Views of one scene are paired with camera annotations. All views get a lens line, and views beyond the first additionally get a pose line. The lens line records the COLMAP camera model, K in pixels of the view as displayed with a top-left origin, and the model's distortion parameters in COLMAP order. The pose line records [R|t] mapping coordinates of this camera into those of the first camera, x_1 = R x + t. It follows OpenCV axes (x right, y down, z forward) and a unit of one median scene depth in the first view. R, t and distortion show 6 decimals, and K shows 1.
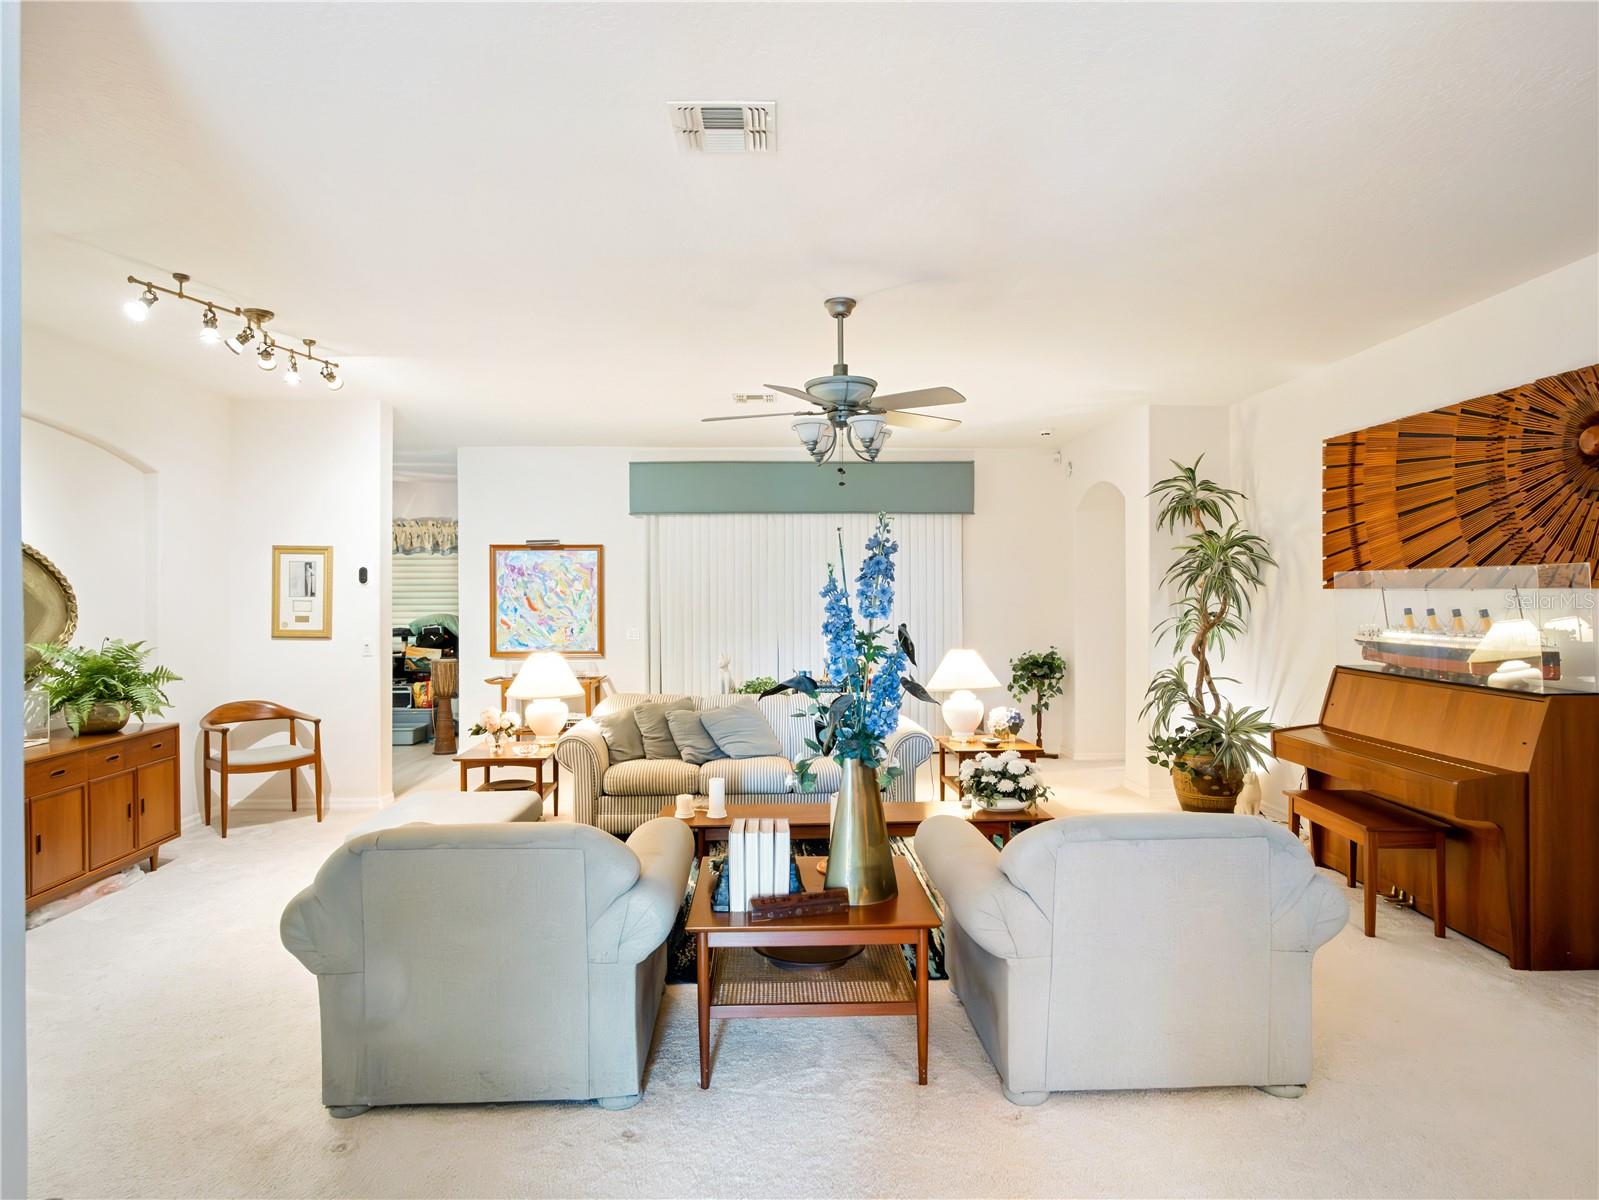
lens RADIAL K [[961.5, 0, 795.6], [0, 961.5, 580.9], [0, 0, 1]] dist [-0.027839, -0.000091]
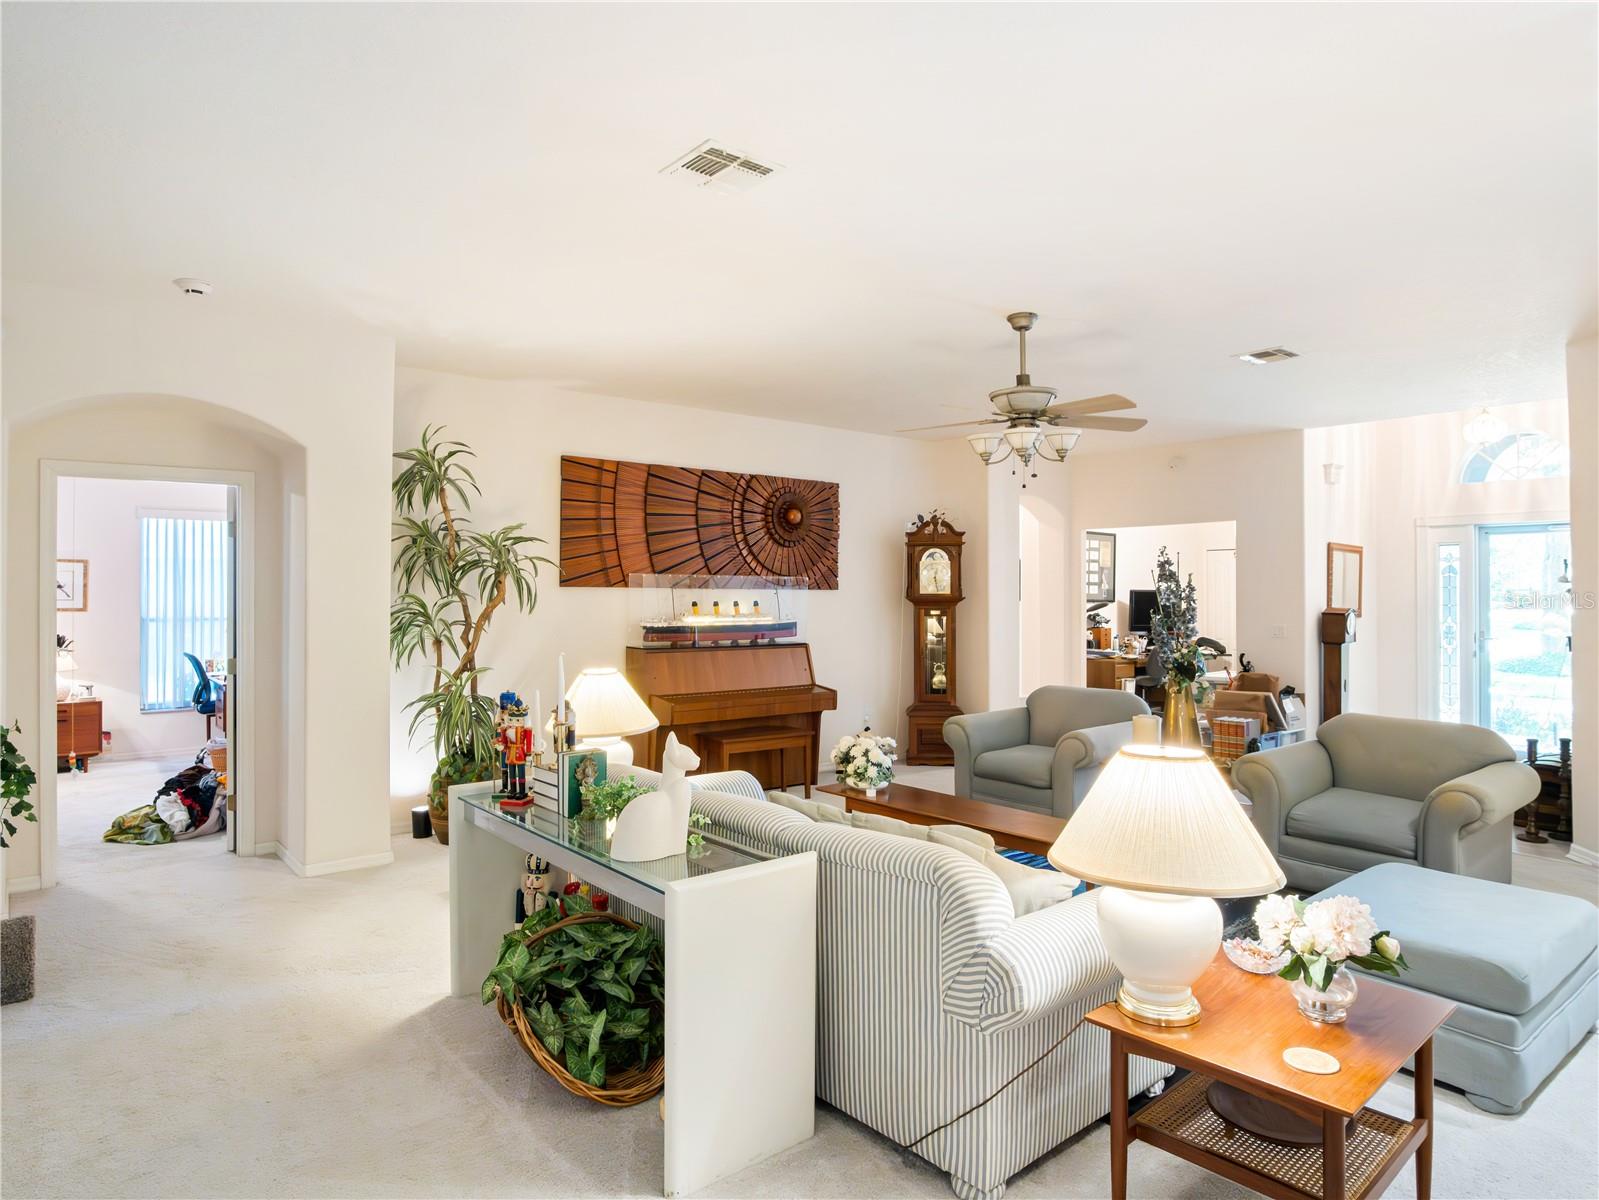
lens RADIAL K [[961.5, 0, 795.6], [0, 961.5, 580.9], [0, 0, 1]] dist [-0.027839, -0.000091]
pose [[-0.622034, 0.017745, 0.782789, -0.625269], [-0.003420, 0.999672, -0.025379, 0.034788], [-0.782982, -0.018464, -0.621770, 1.865679]]
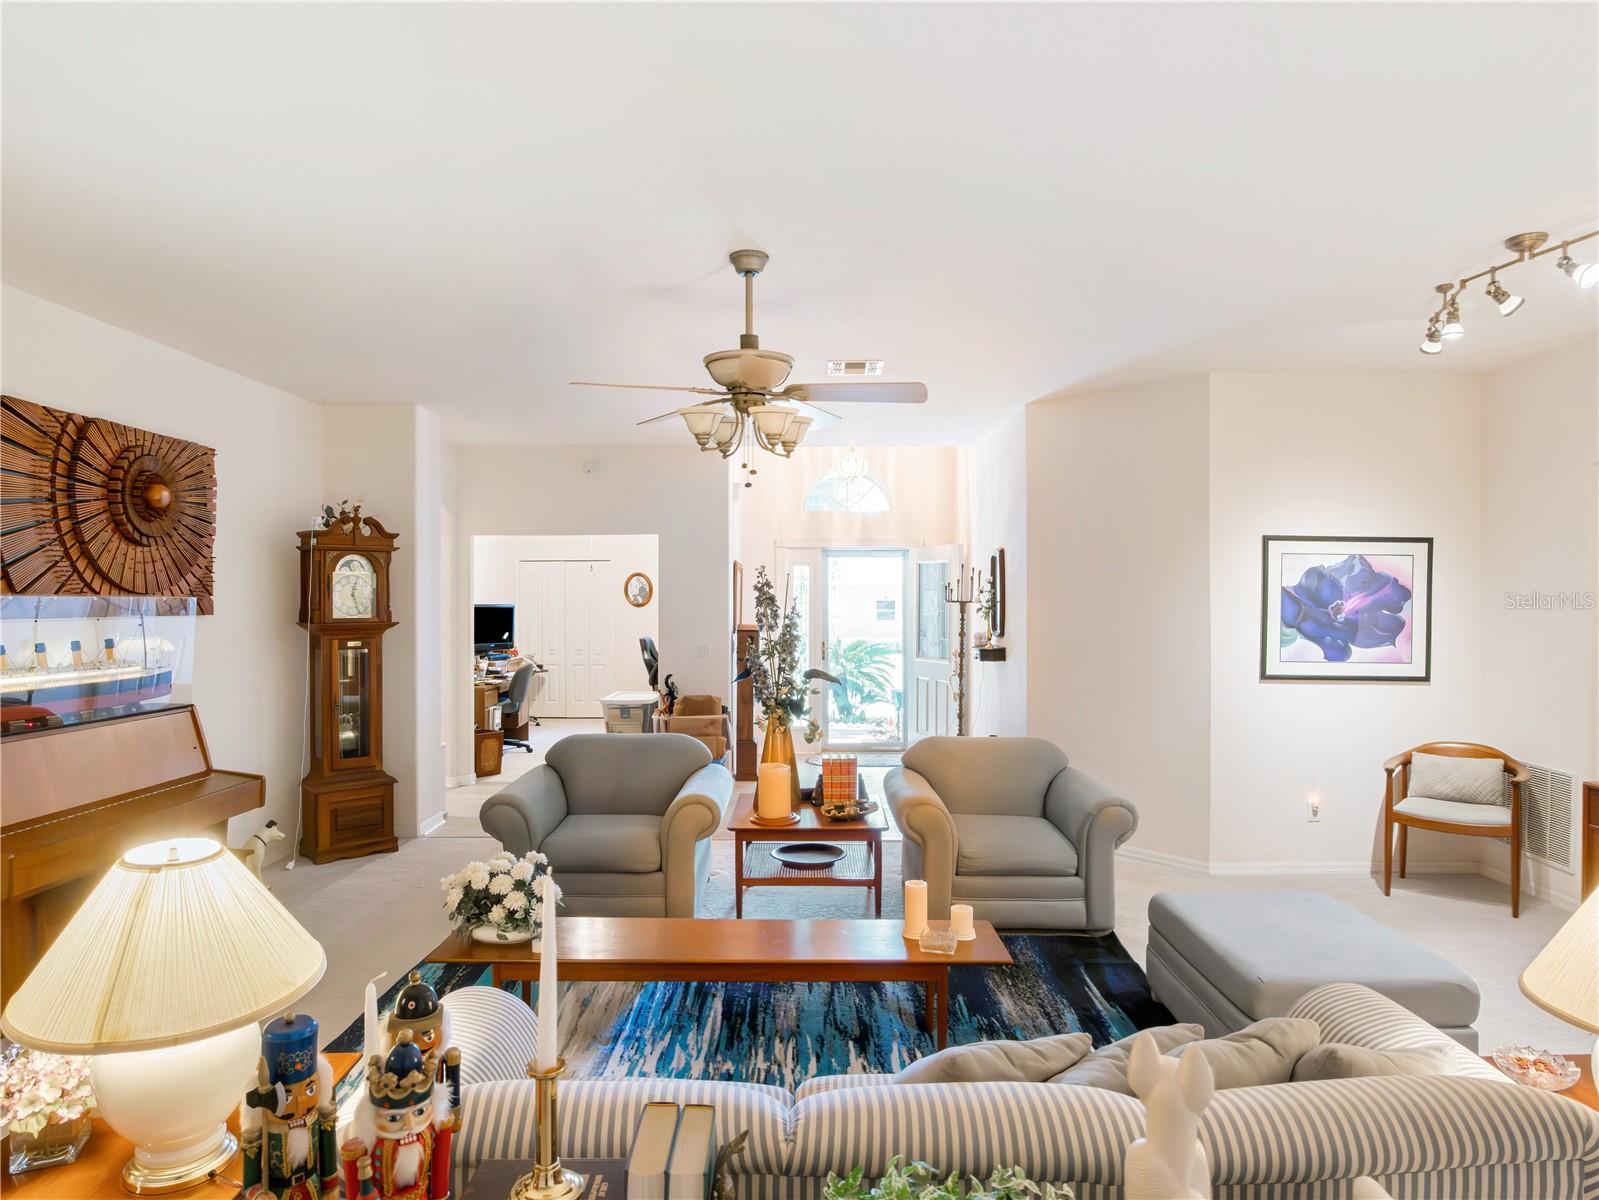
lens RADIAL K [[957.9, 0, 799.5], [0, 957.9, 600.0], [0, 0, 1]] dist [-0.015407, 0.000068]
pose [[-0.998951, 0.009775, 0.044737, -0.030864], [0.009420, 0.999923, -0.008139, 0.004115], [-0.044813, -0.007709, -0.998966, 1.796423]]
